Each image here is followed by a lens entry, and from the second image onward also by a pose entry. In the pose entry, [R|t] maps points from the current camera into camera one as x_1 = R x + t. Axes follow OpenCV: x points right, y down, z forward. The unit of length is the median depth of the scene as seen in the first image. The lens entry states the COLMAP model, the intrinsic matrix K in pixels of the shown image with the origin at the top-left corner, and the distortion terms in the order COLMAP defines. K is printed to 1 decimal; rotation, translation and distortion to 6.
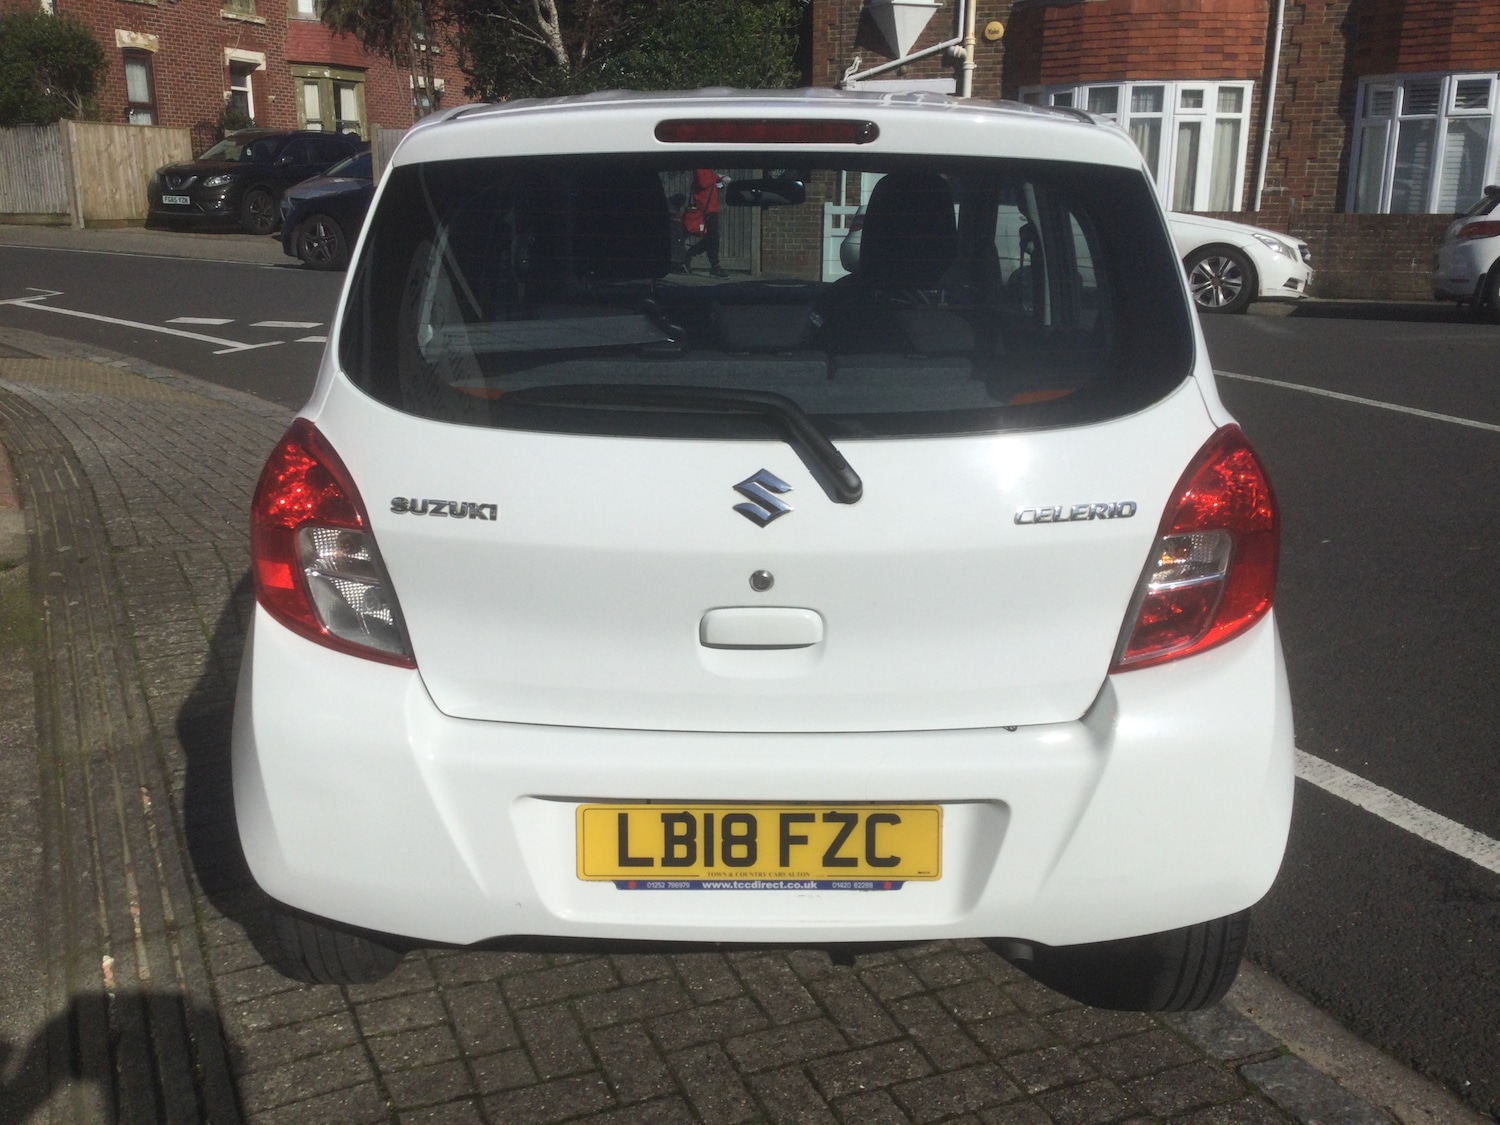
lens RADIAL K [[1366.0, 0, 740.1], [0, 1366.0, 555.5], [0, 0, 1]] dist [0.034930, -0.058187]
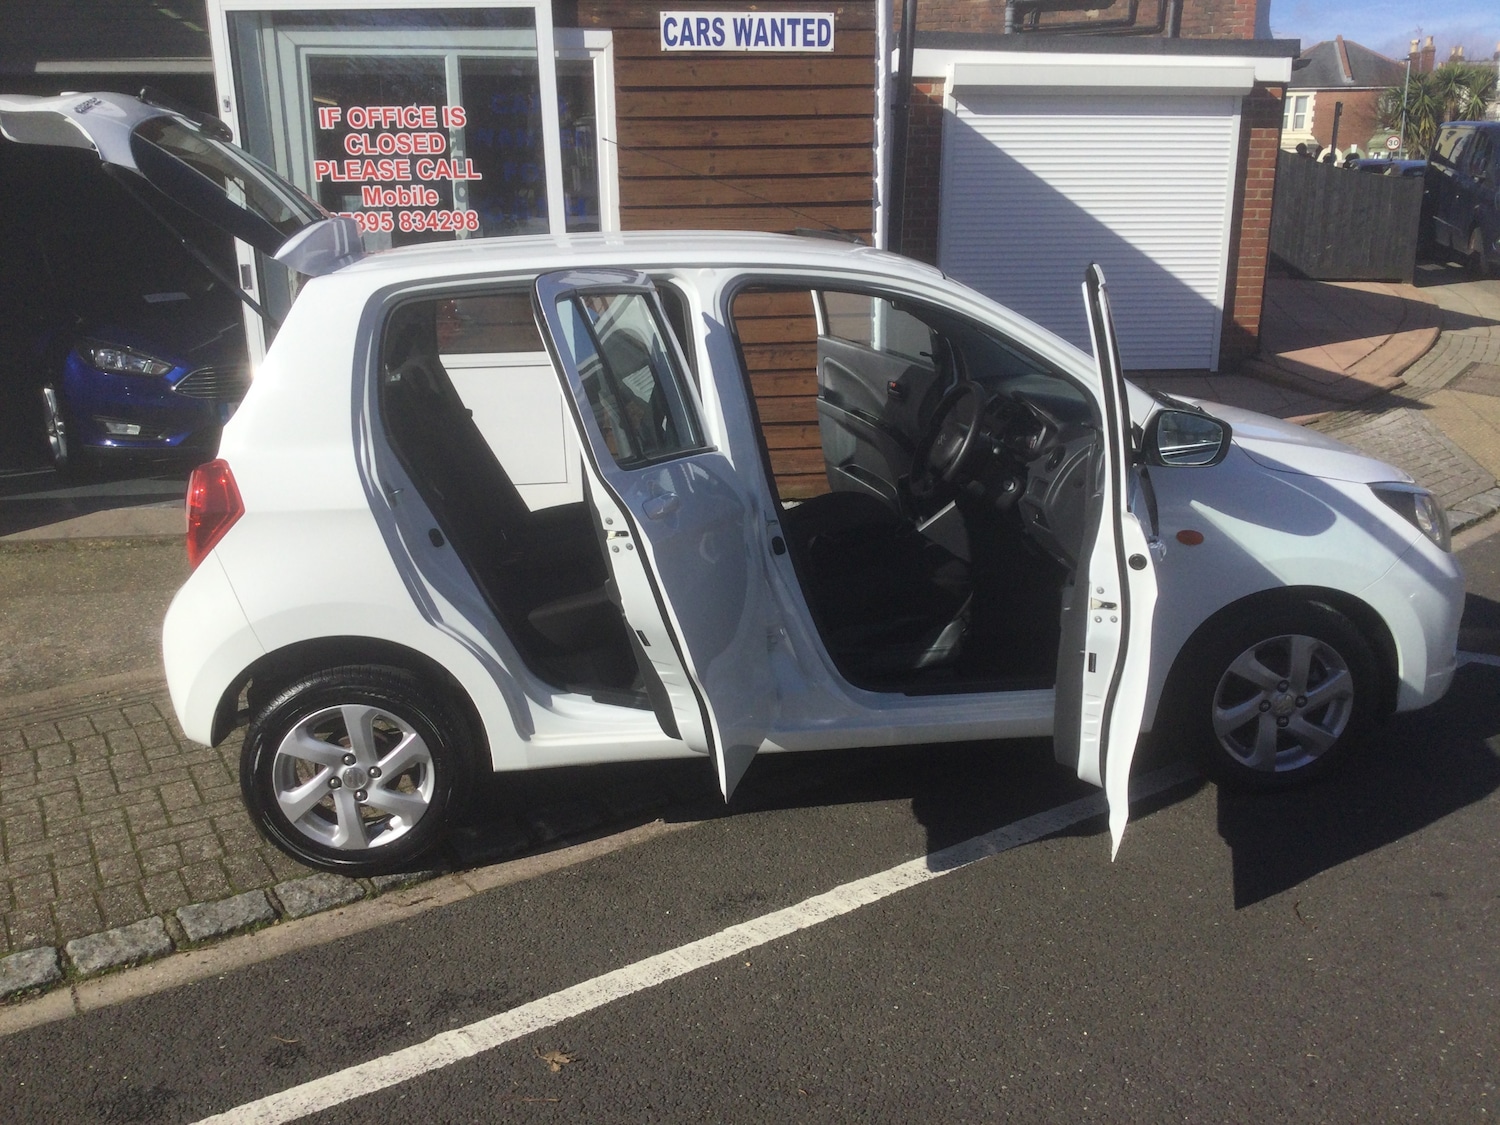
lens RADIAL K [[1368.3, 0, 744.7], [0, 1368.3, 562.7], [0, 0, 1]] dist [0.073505, -0.134950]
pose [[0.129422, 0.249988, -0.959560, 0.239945], [-0.251572, 0.944315, 0.212085, -0.057017], [0.959146, 0.213950, 0.185106, 0.152539]]
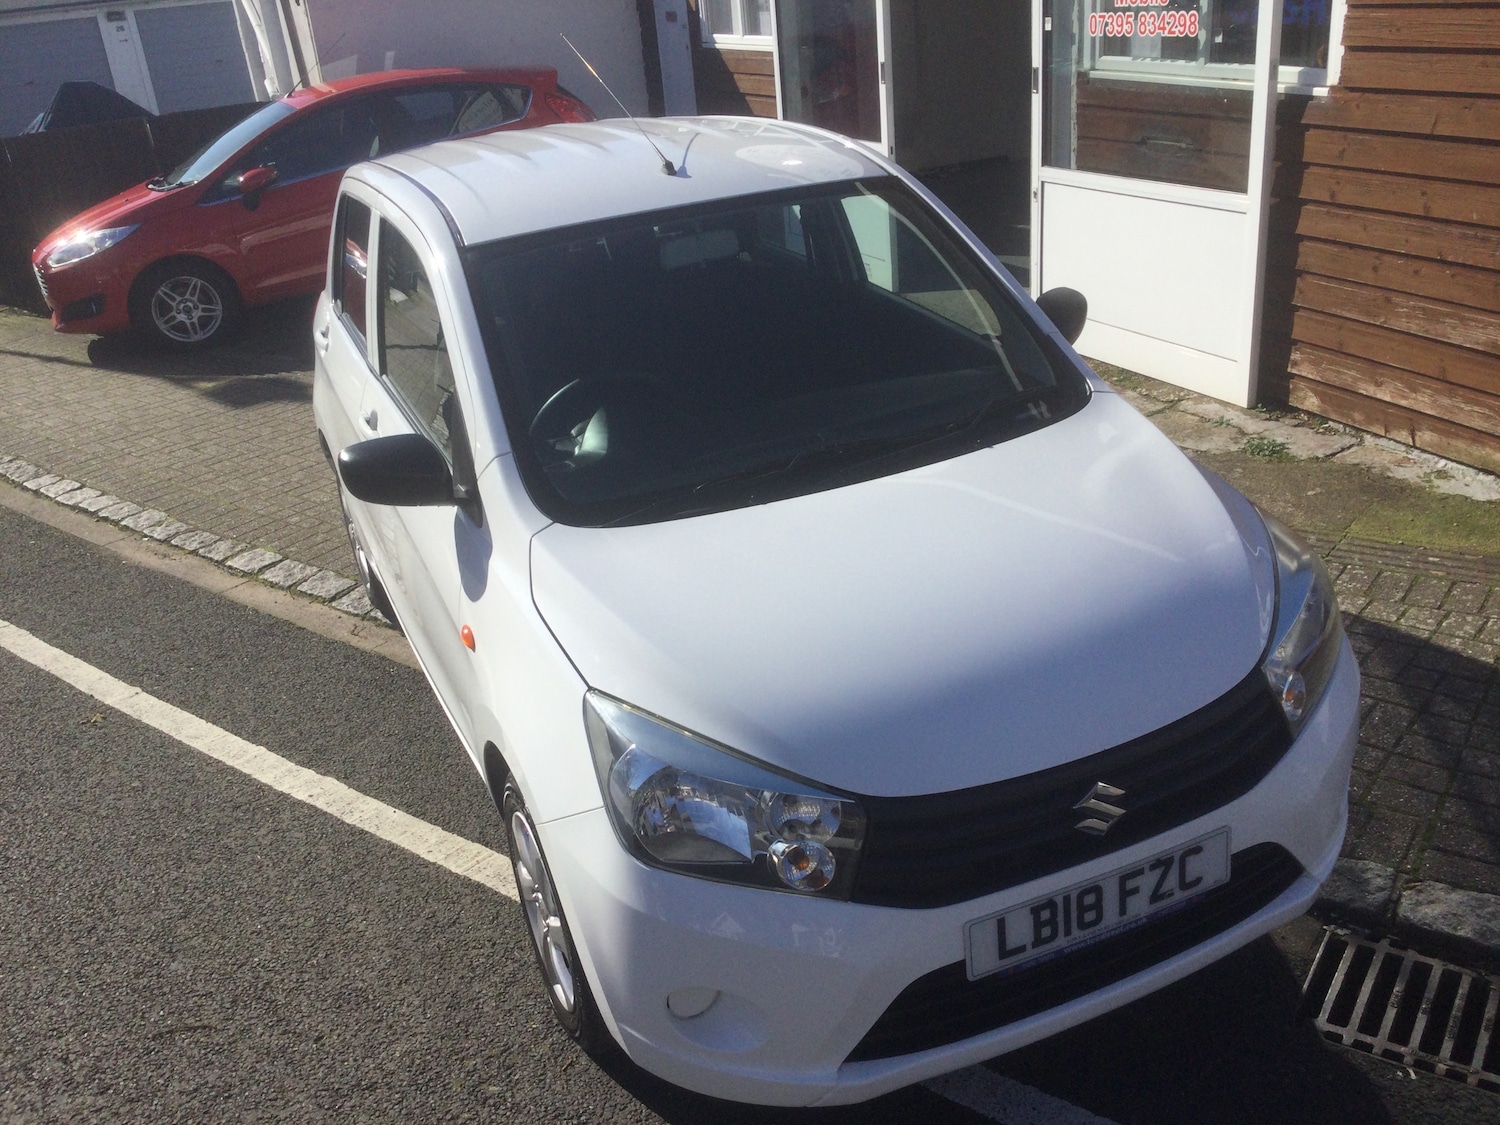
lens RADIAL K [[1345.3, 0, 750.0], [0, 1345.3, 562.5], [0, 0, 1]] dist [0.055313, -0.106112]
pose [[-0.903106, 0.243380, -0.353787, 0.073369], [-0.028565, 0.788004, 0.615007, -0.136135], [0.428466, 0.565522, -0.704699, 0.371815]]
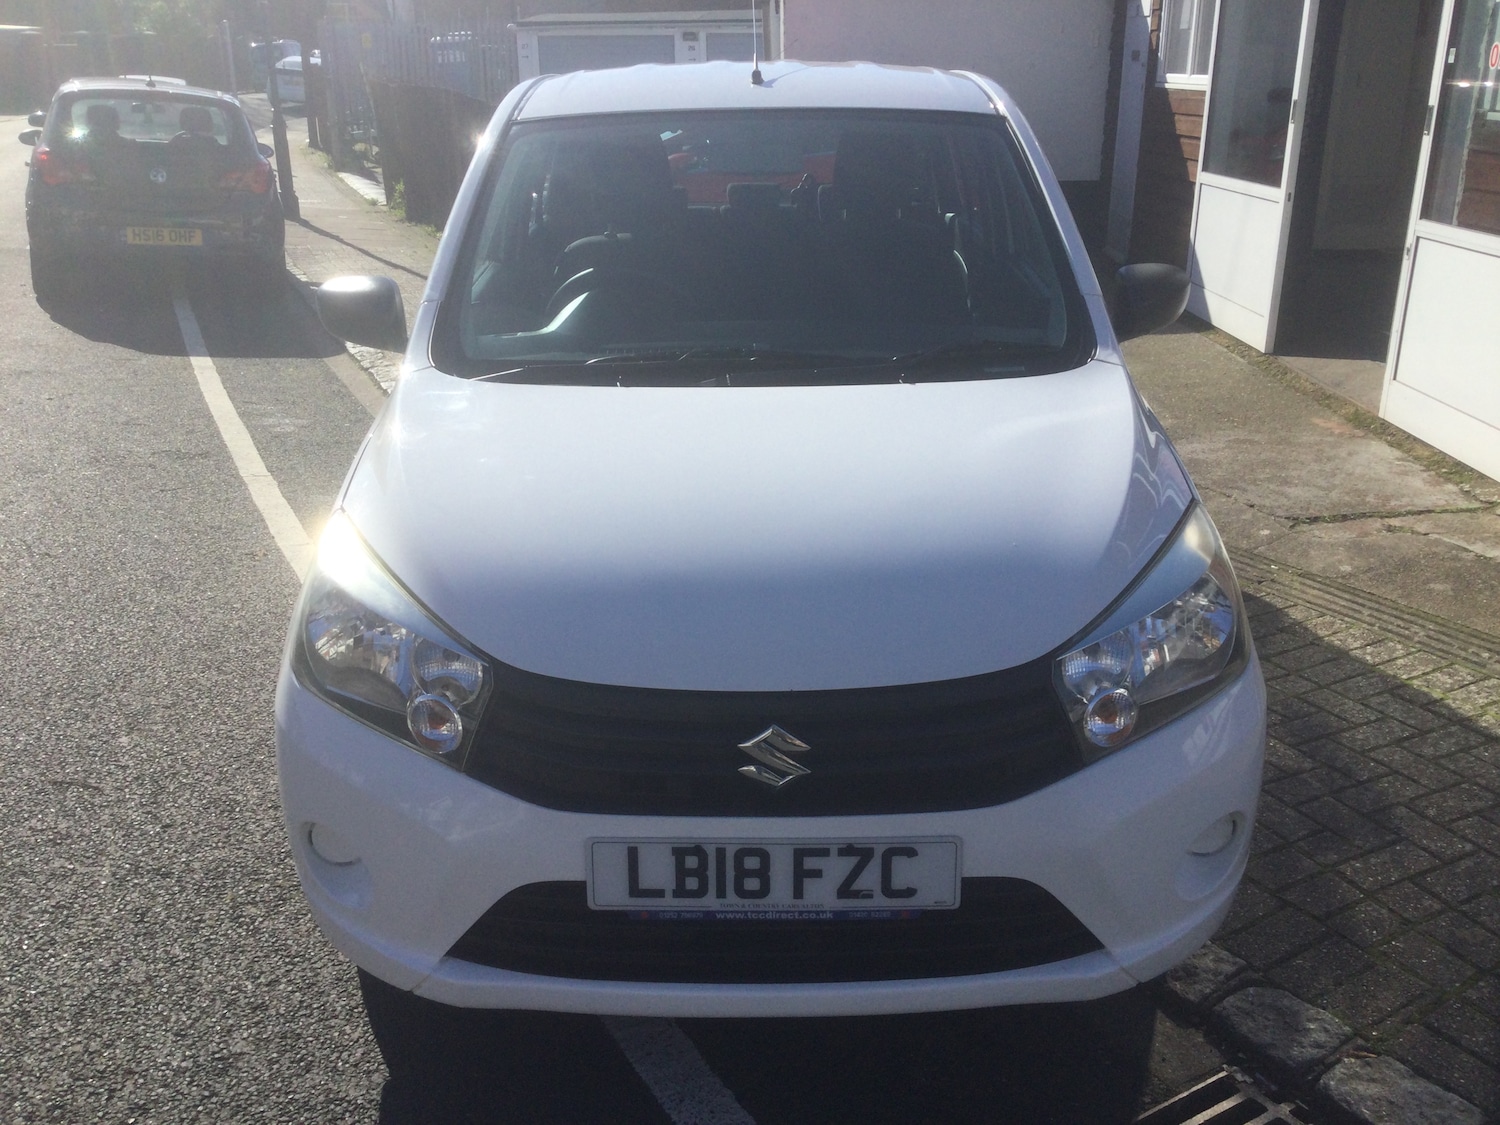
lens RADIAL K [[1353.1, 0, 759.5], [0, 1353.1, 565.9], [0, 0, 1]] dist [0.061732, -0.111862]
pose [[-0.999666, 0.011052, -0.023366, 0.007779], [-0.004605, 0.813353, 0.581752, -0.115905], [0.025435, 0.581665, -0.813031, 0.388415]]
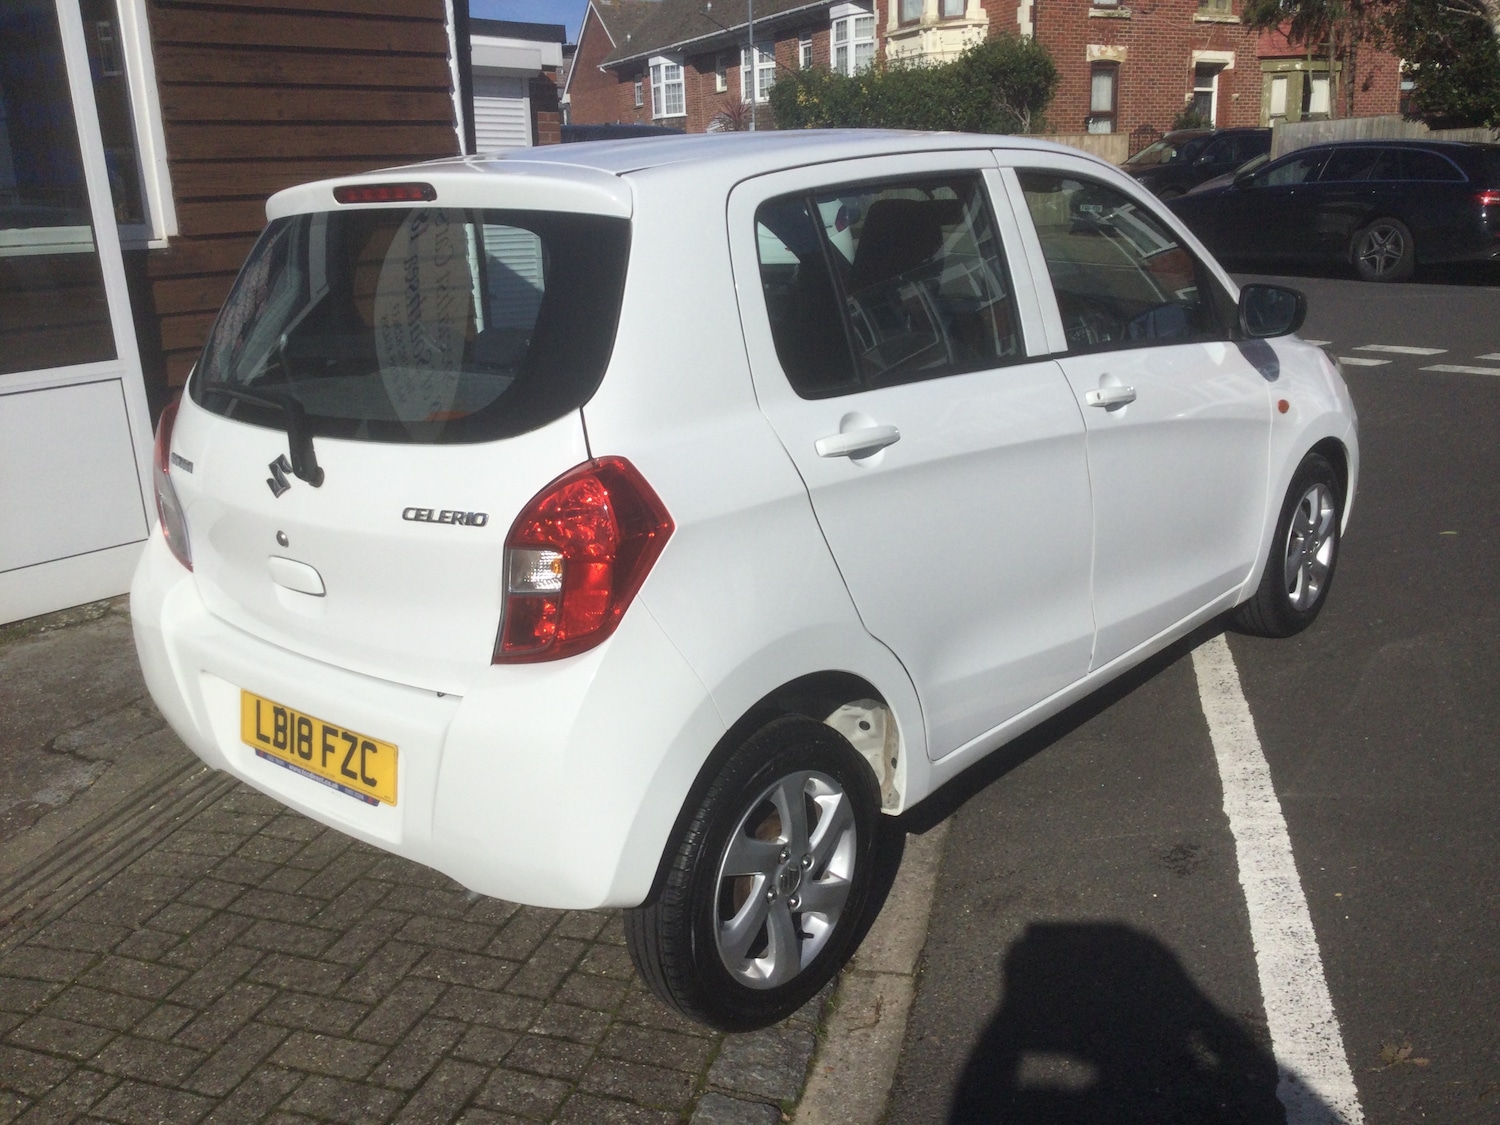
lens RADIAL K [[1353.1, 0, 759.5], [0, 1353.1, 565.9], [0, 0, 1]] dist [0.061732, -0.111862]
pose [[0.760053, 0.139703, -0.634667, 0.129326], [-0.131494, 0.989479, 0.060333, -0.010321], [0.636418, 0.037598, 0.770427, 0.030755]]
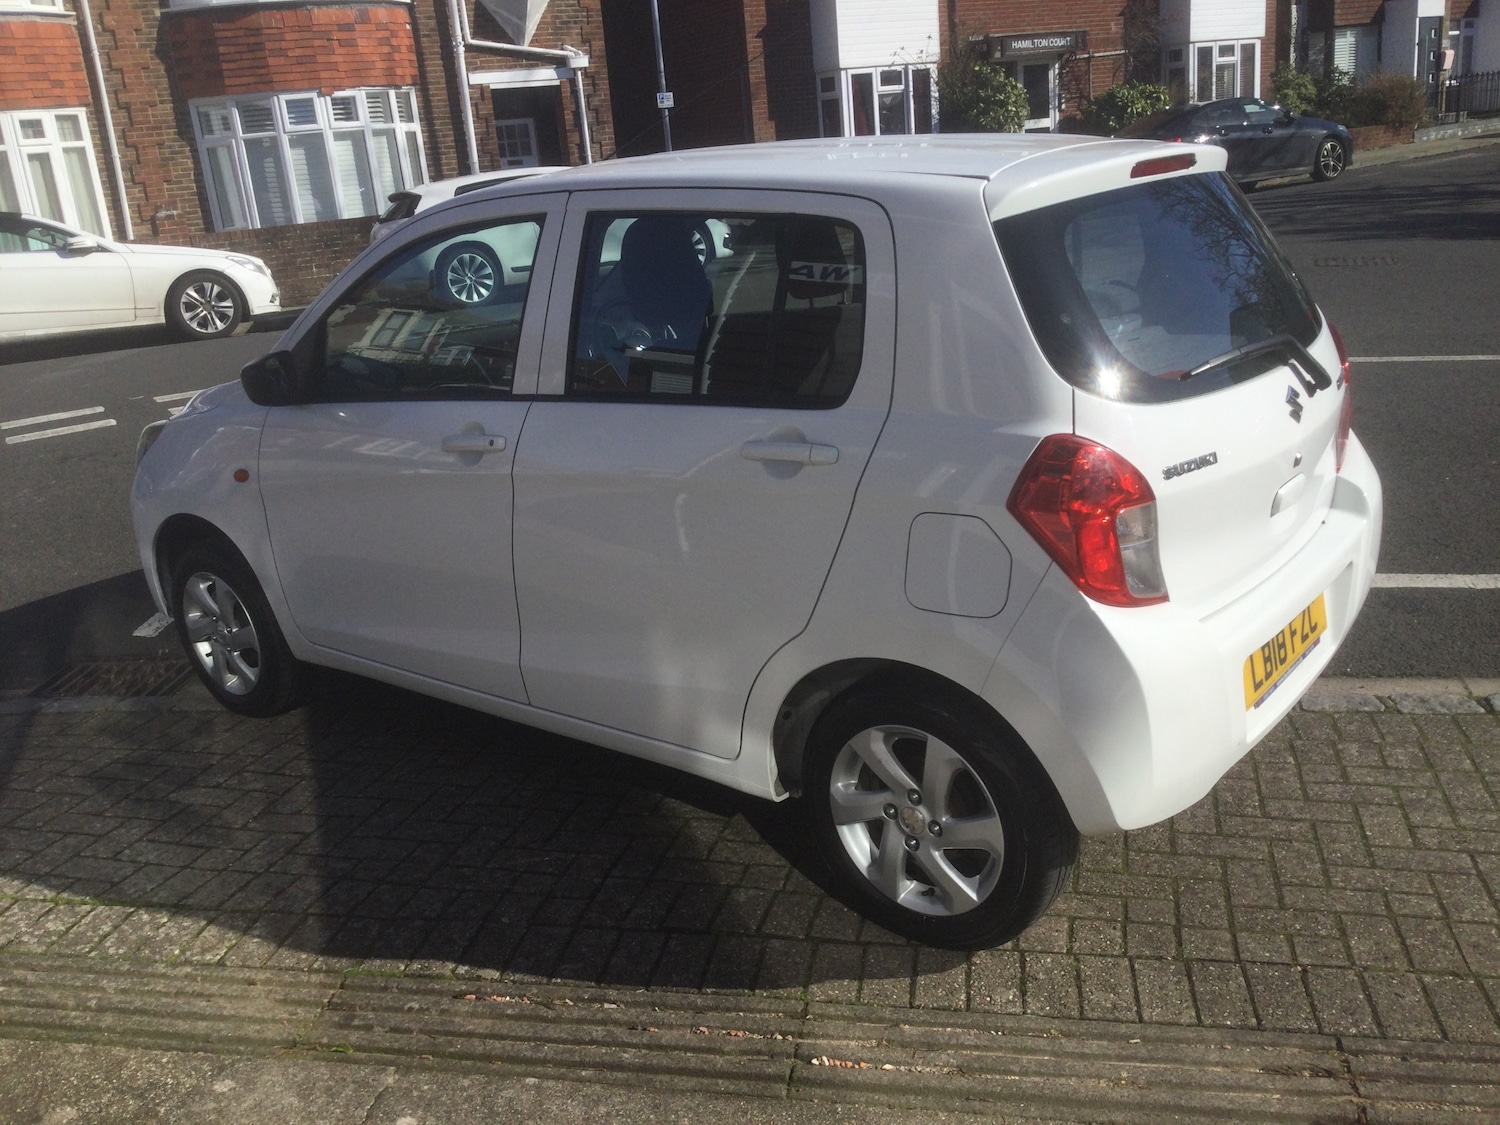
lens RADIAL K [[1363.1, 0, 750.0], [0, 1363.1, 562.5], [0, 0, 1]] dist [0.062739, -0.101454]
pose [[0.607362, -0.284285, 0.741818, -0.160567], [0.289796, 0.948718, 0.126305, -0.025604], [-0.739683, 0.138263, 0.658599, 0.050682]]
